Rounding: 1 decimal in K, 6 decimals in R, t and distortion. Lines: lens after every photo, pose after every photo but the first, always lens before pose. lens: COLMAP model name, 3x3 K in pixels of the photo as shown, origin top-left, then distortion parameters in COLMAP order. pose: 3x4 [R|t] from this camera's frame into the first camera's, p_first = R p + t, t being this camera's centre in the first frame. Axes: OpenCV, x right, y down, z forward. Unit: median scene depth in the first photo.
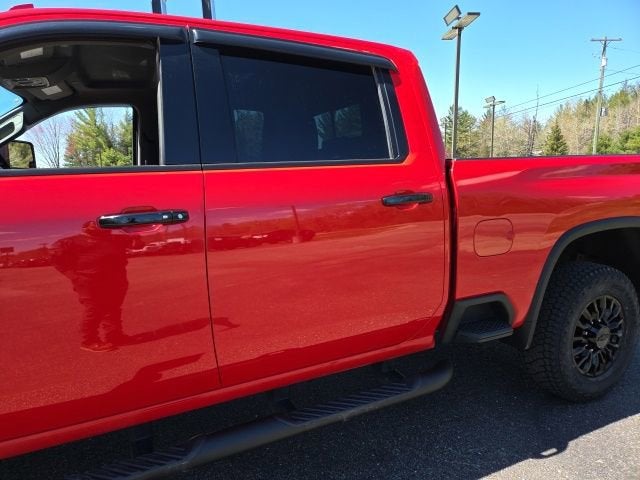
lens RADIAL K [[424.1, 0, 313.3], [0, 424.1, 246.0], [0, 0, 1]] dist [0.058884, -0.043340]
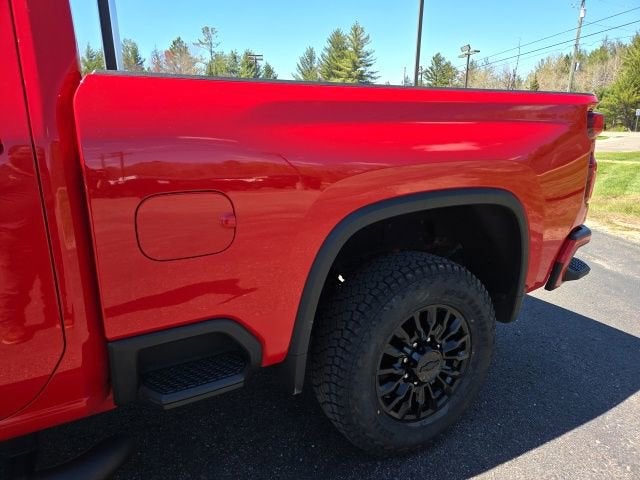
lens RADIAL K [[424.1, 0, 316.9], [0, 424.1, 238.1], [0, 0, 1]] dist [0.058884, -0.043340]
pose [[0.998012, 0.015288, 0.061138, 0.439650], [-0.021106, 0.995188, 0.095683, -0.046755], [-0.059381, -0.096783, 0.993533, 0.355445]]
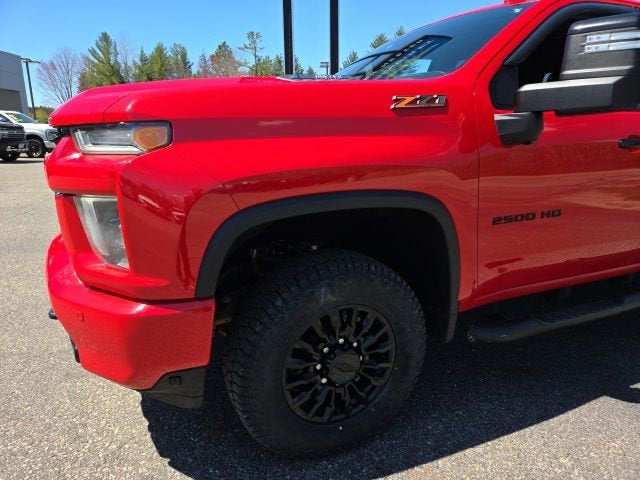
lens RADIAL K [[424.1, 0, 328.5], [0, 424.1, 239.2], [0, 0, 1]] dist [0.058884, -0.043340]
pose [[0.999079, 0.042036, 0.008642, -2.296461], [-0.042650, 0.994908, 0.091323, 0.284228], [-0.004759, -0.091607, 0.995784, -0.722985]]
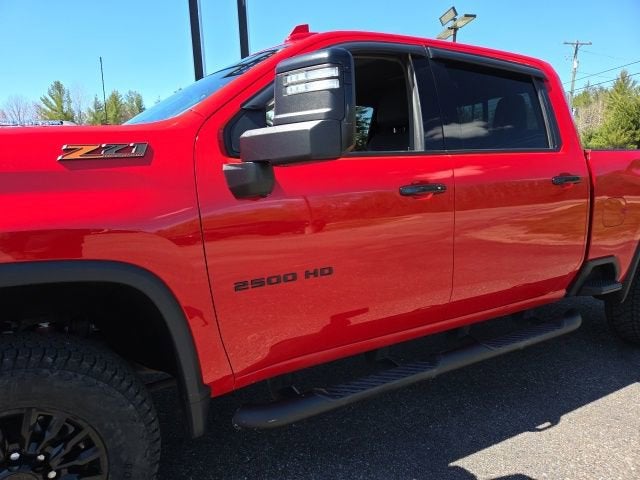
lens RADIAL K [[424.1, 0, 318.4], [0, 424.1, 241.6], [0, 0, 1]] dist [0.058884, -0.043340]
pose [[0.997620, 0.004151, 0.068824, -0.415990], [-0.004563, 0.999973, 0.005833, 0.049662], [-0.068798, -0.006133, 0.997612, -0.172768]]
